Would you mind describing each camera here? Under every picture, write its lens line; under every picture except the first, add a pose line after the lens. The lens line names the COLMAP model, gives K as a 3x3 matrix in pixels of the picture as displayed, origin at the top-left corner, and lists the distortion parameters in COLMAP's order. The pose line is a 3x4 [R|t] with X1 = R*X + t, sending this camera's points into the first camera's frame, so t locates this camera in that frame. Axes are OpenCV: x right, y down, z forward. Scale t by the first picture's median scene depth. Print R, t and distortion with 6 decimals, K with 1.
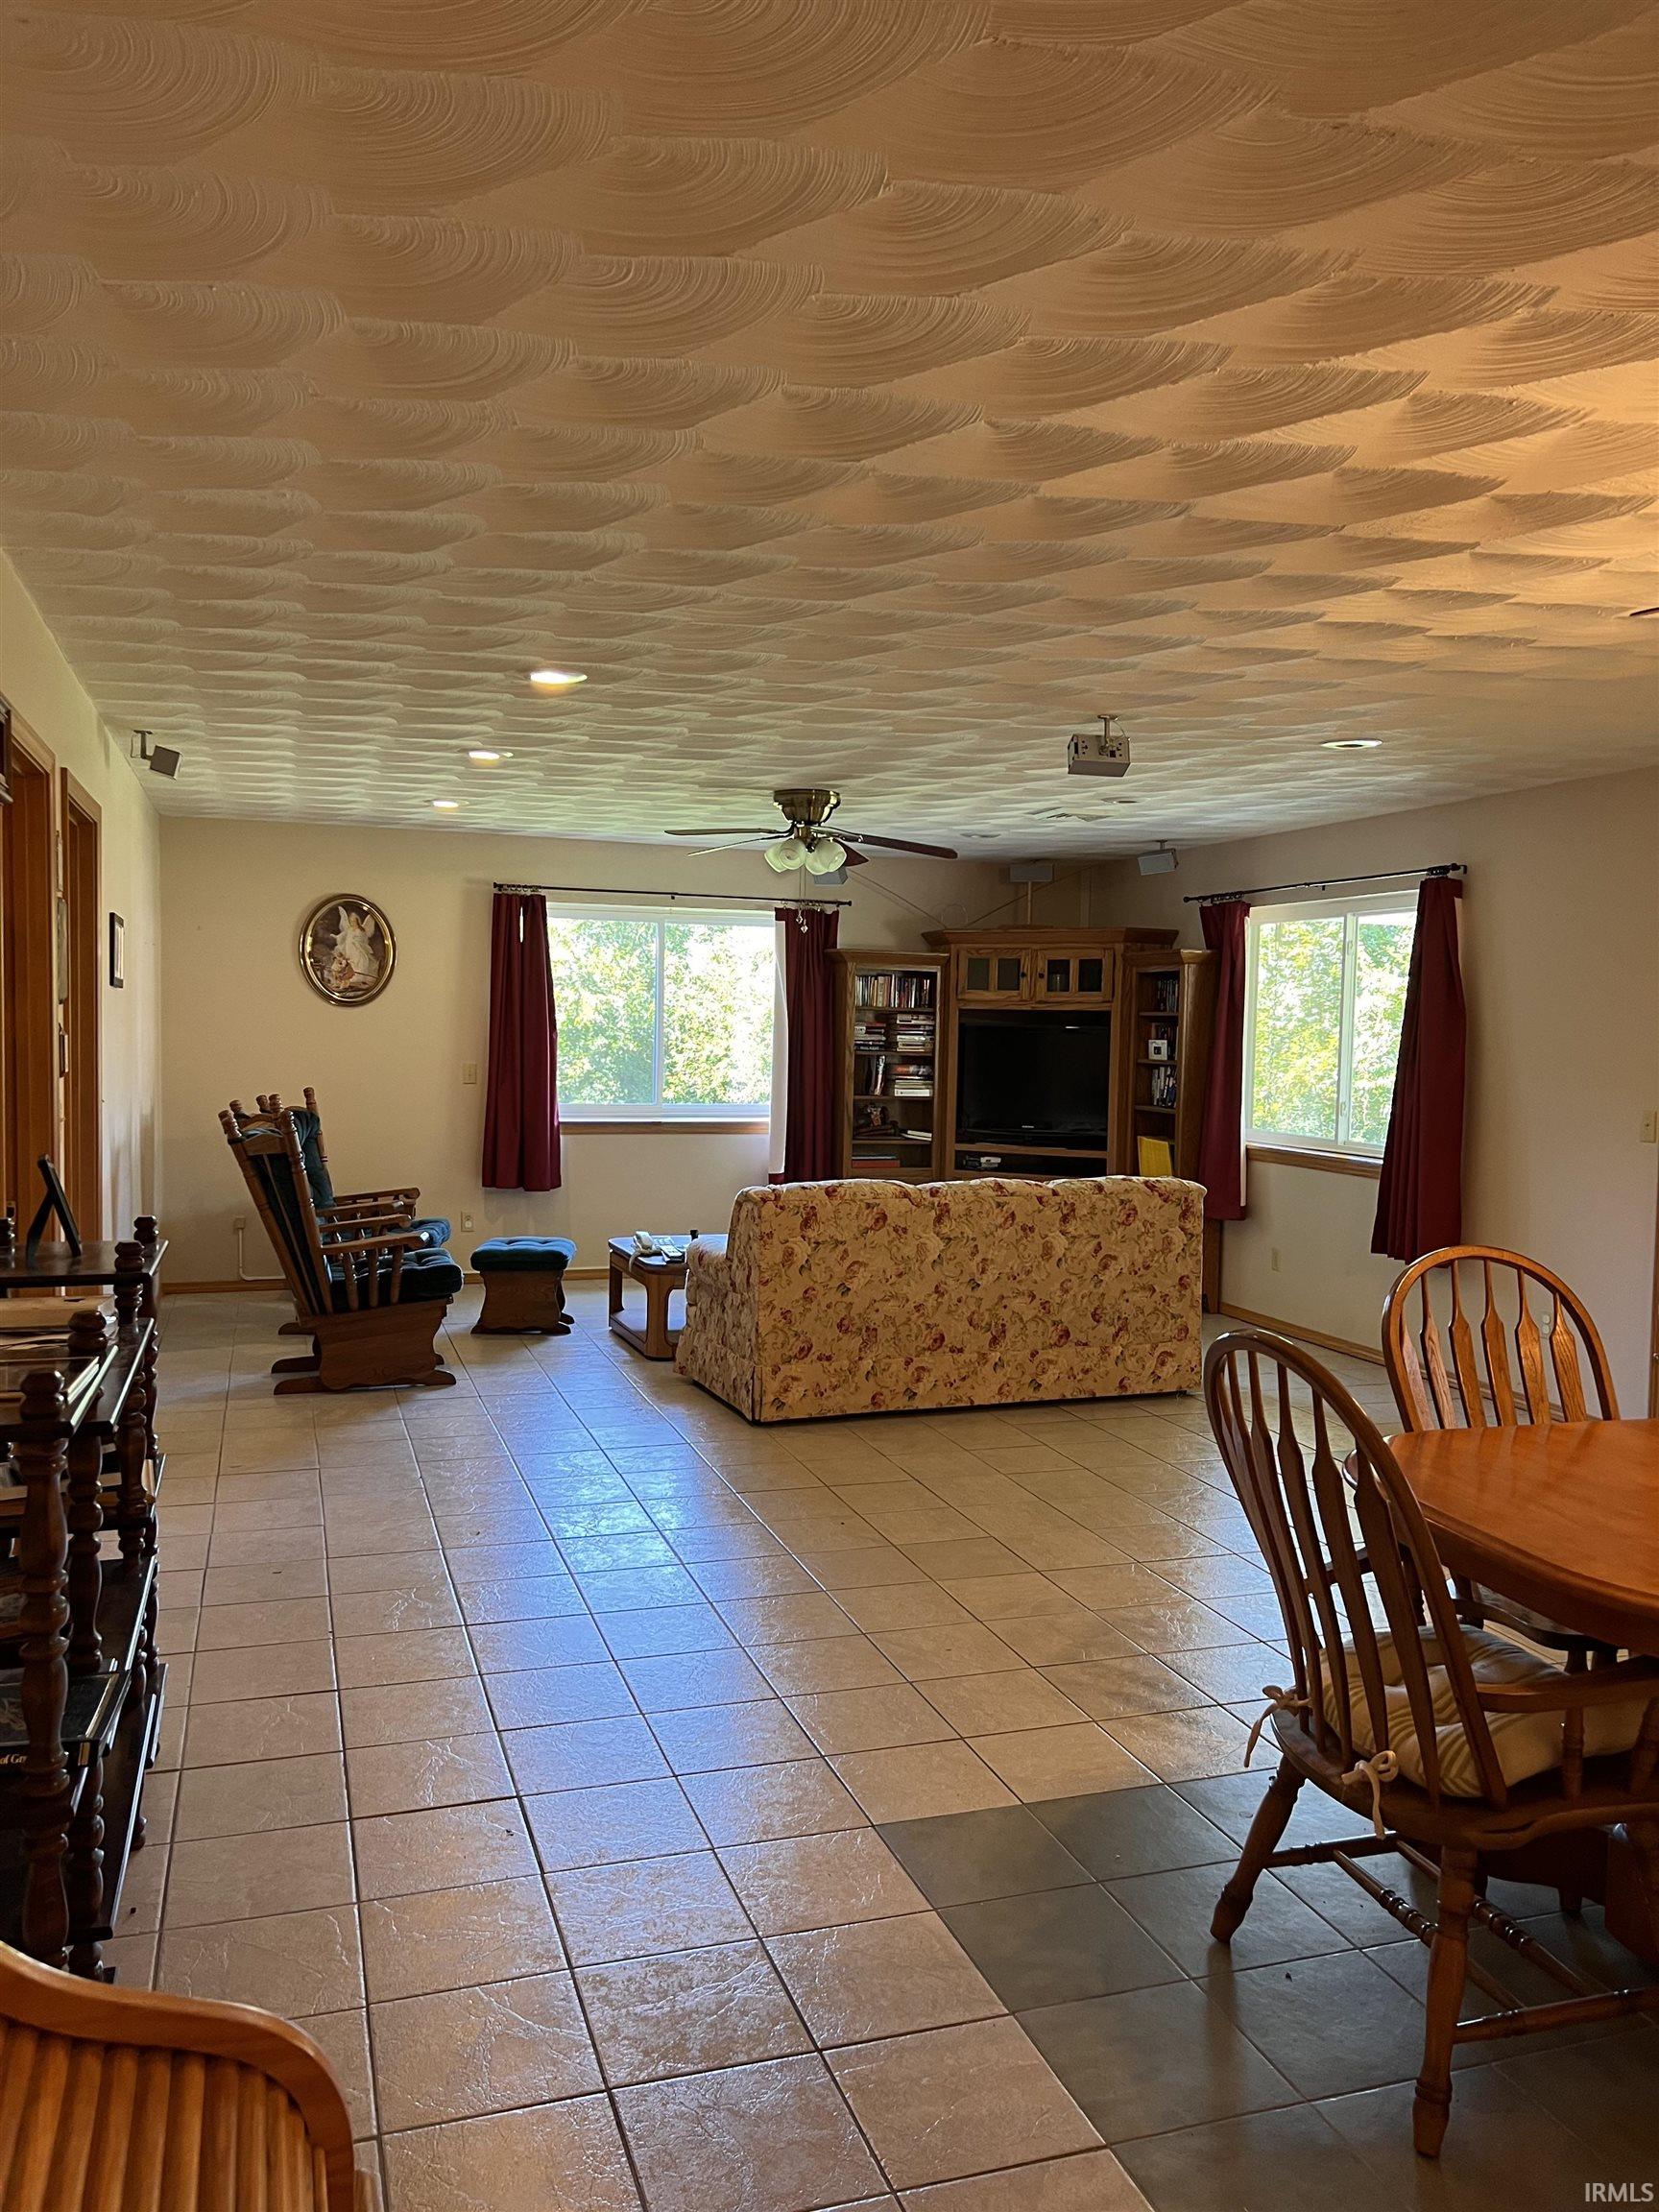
lens RADIAL K [[1657.7, 0, 834.7], [0, 1657.7, 1119.3], [0, 0, 1]] dist [0.066128, -0.070934]
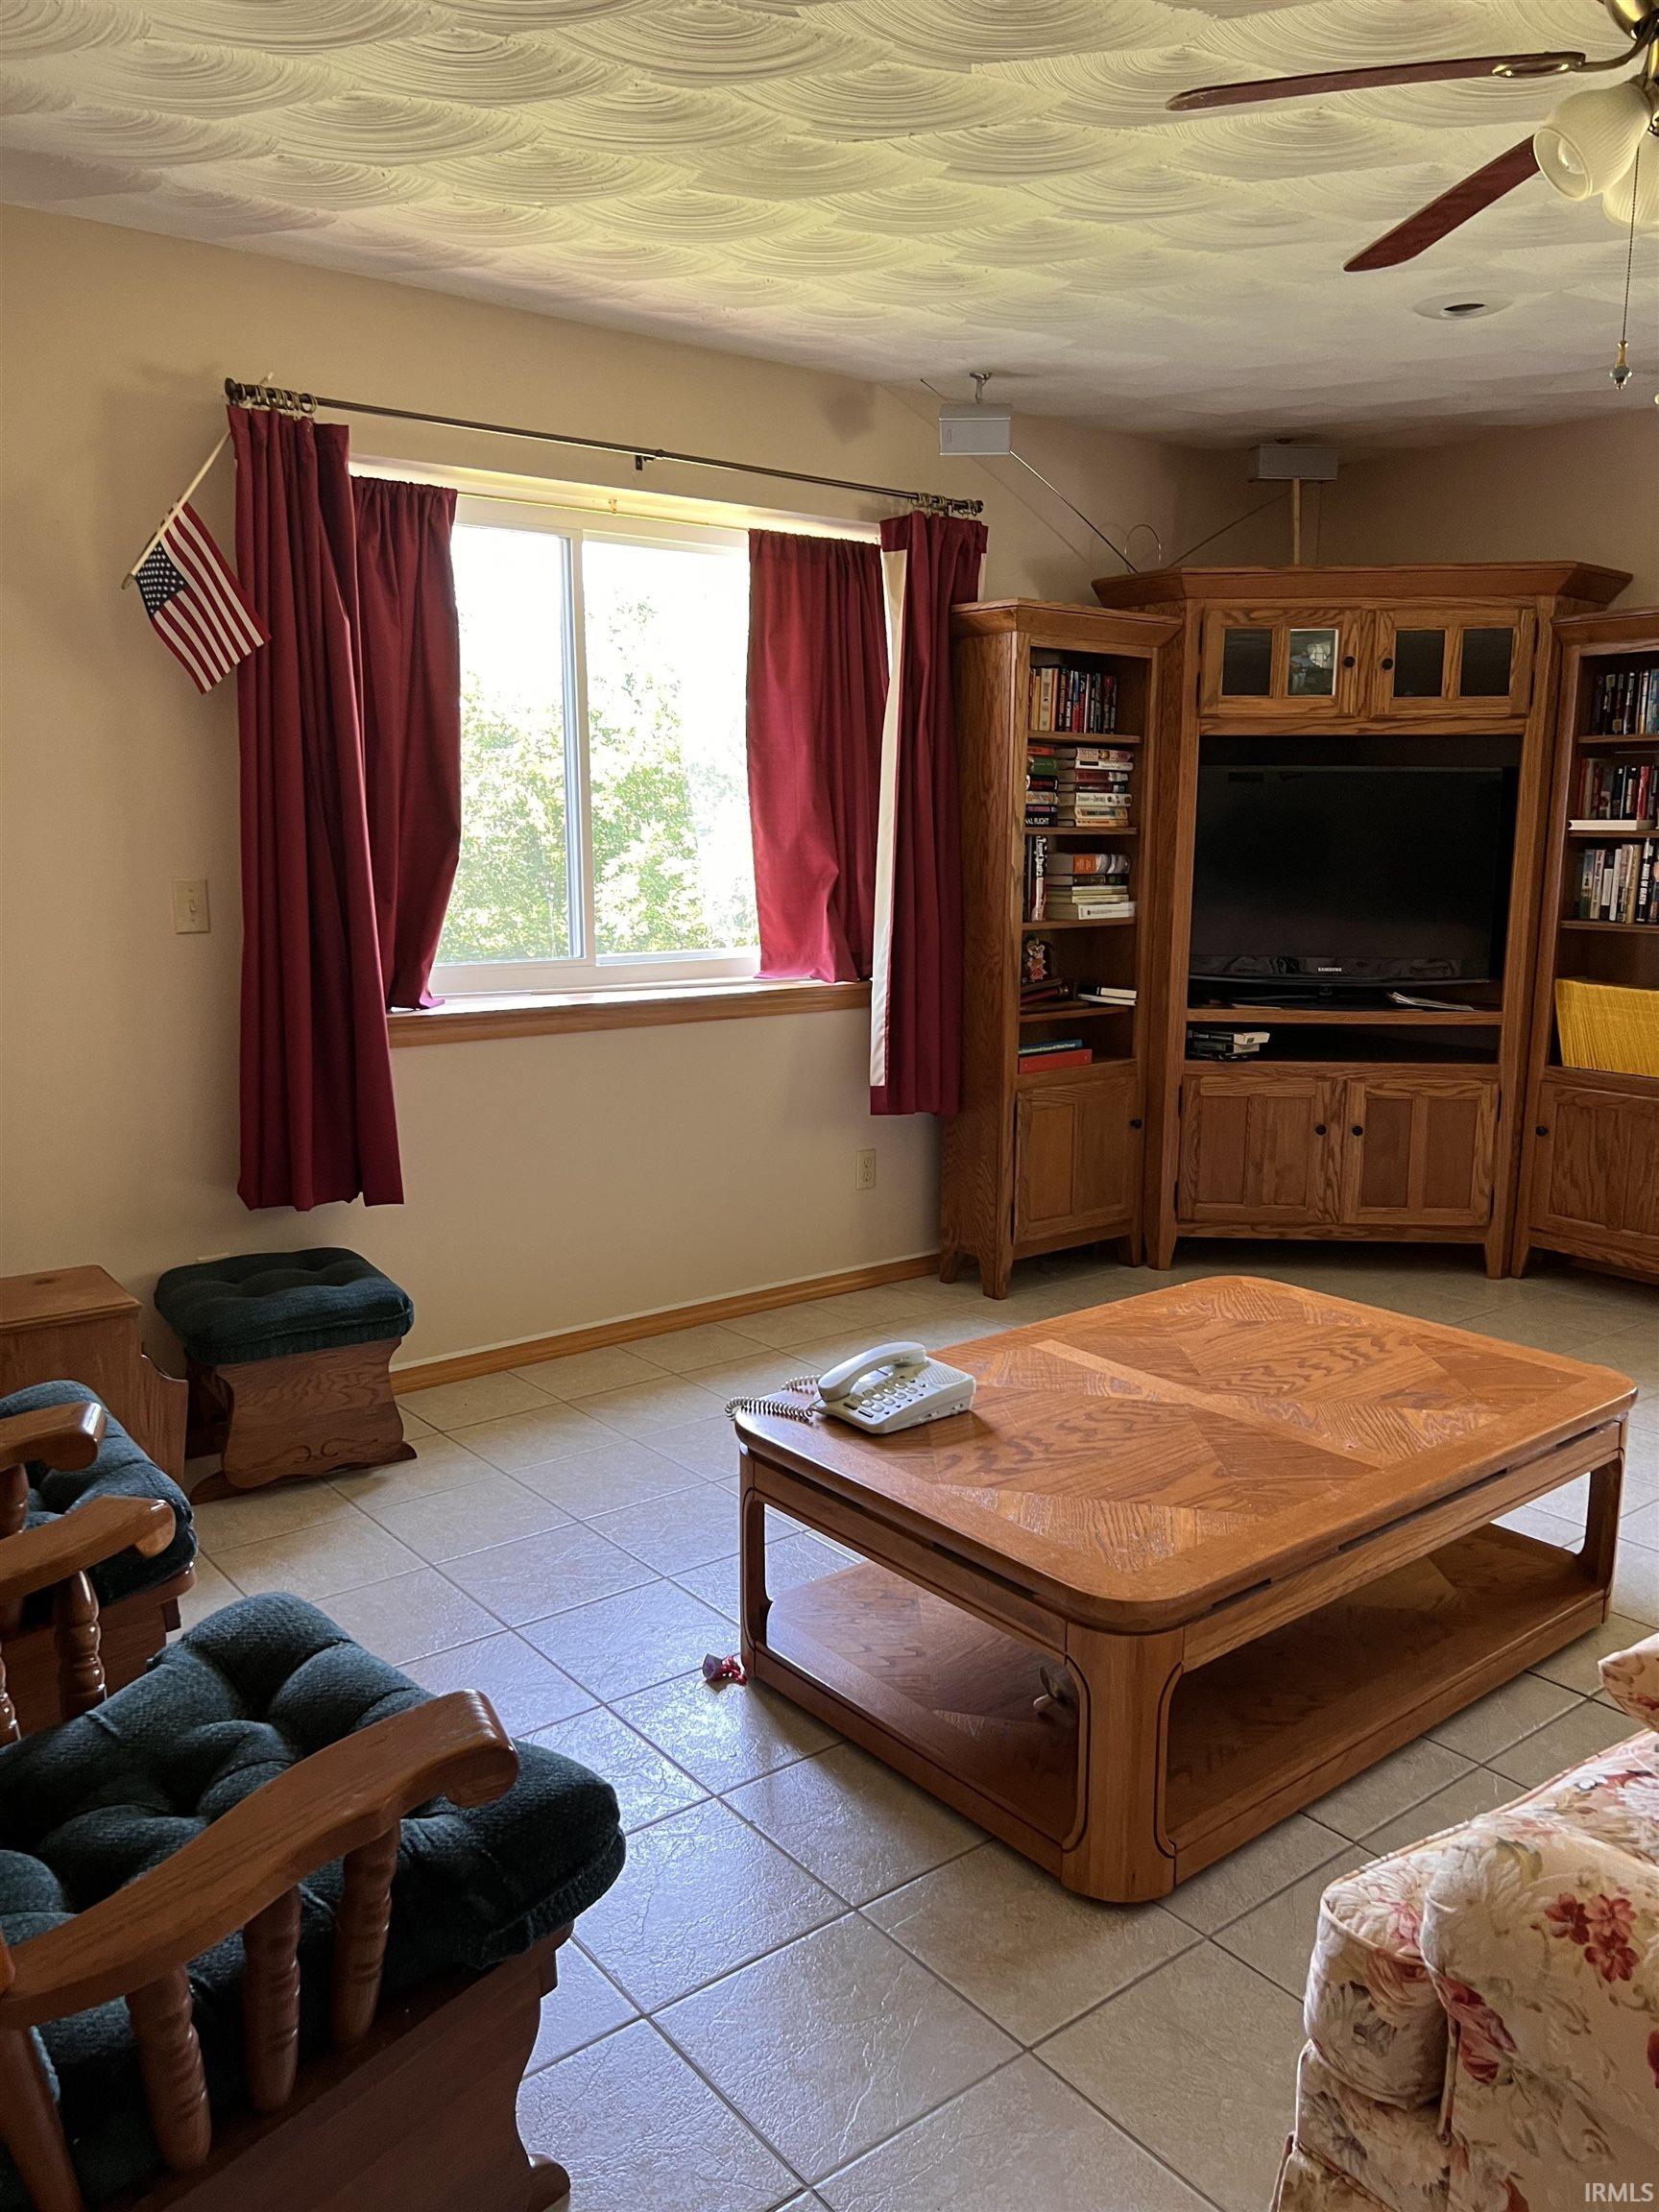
lens RADIAL K [[1657.7, 0, 823.1], [0, 1657.7, 1102.8], [0, 0, 1]] dist [0.066128, -0.070934]
pose [[0.945380, -0.071331, 0.318069, -0.196801], [0.033400, 0.991825, 0.123157, -0.023315], [-0.324254, -0.105806, 0.940034, 0.557249]]
